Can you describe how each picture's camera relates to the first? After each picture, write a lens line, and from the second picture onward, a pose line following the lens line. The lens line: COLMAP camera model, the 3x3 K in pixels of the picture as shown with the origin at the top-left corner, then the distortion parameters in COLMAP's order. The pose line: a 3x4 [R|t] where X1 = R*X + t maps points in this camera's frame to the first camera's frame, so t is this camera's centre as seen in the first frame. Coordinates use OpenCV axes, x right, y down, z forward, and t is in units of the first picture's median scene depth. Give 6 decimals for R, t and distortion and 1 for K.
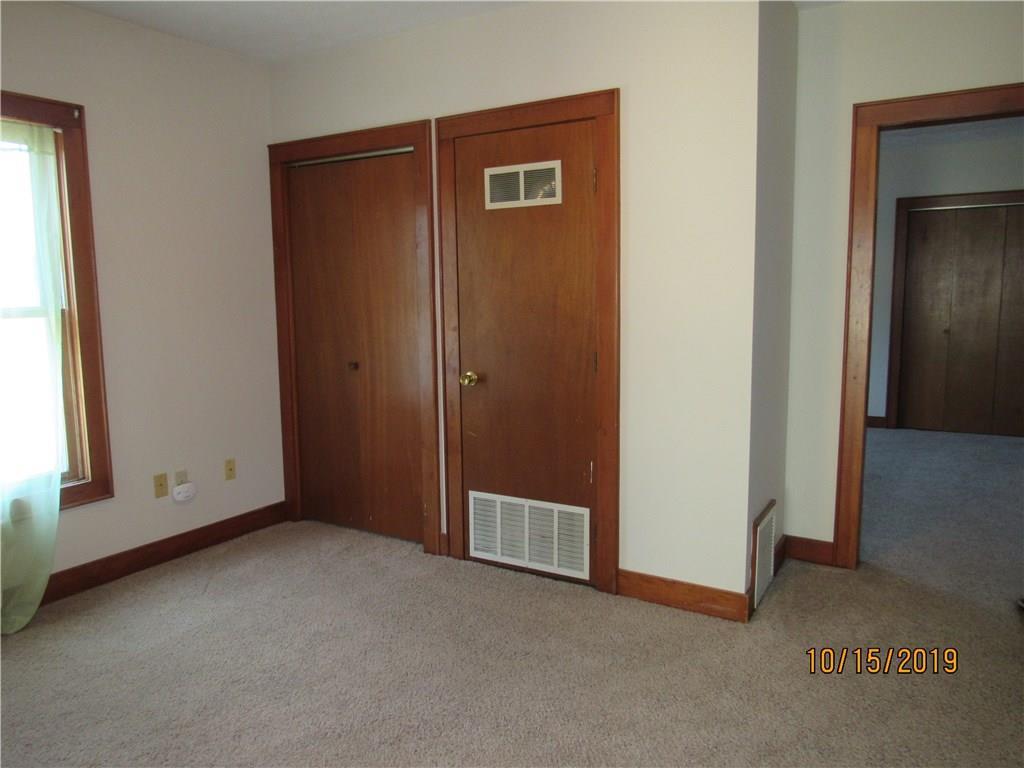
lens RADIAL K [[730.7, 0, 513.0], [0, 730.7, 382.1], [0, 0, 1]] dist [-0.039577, 0.015343]
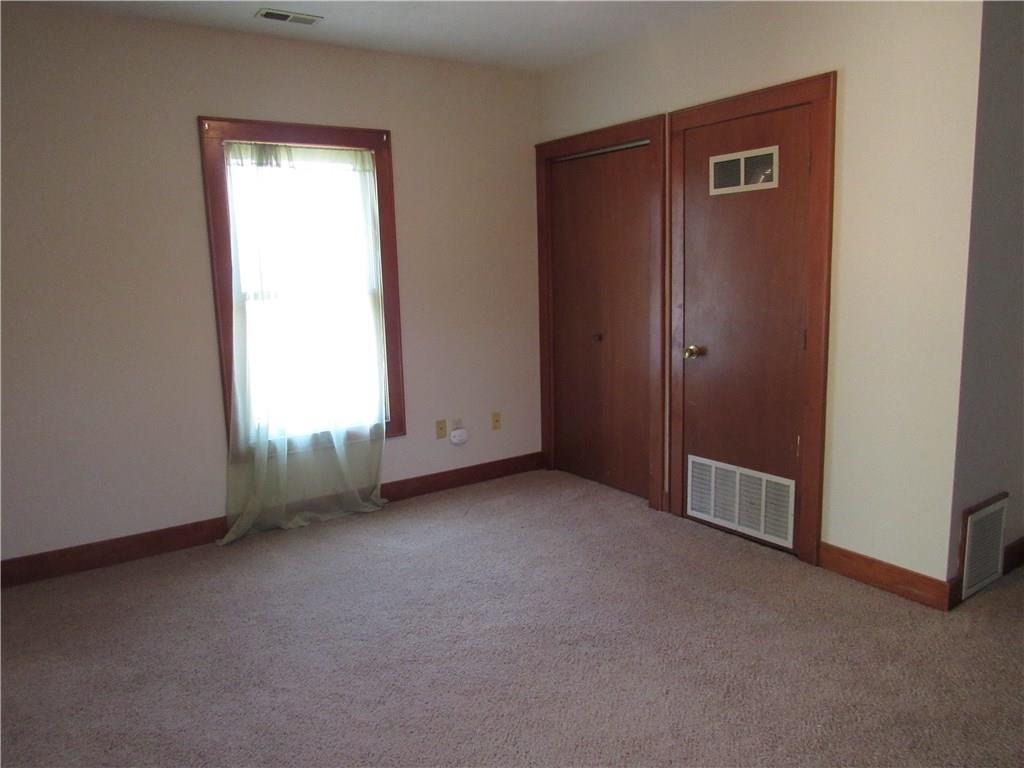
lens RADIAL K [[730.7, 0, 508.3], [0, 730.7, 381.1], [0, 0, 1]] dist [-0.039577, 0.015343]
pose [[0.908944, 0.050963, -0.413792, 0.153310], [-0.035002, 0.998325, 0.046067, -0.002217], [0.415446, -0.027389, 0.909205, -0.108488]]
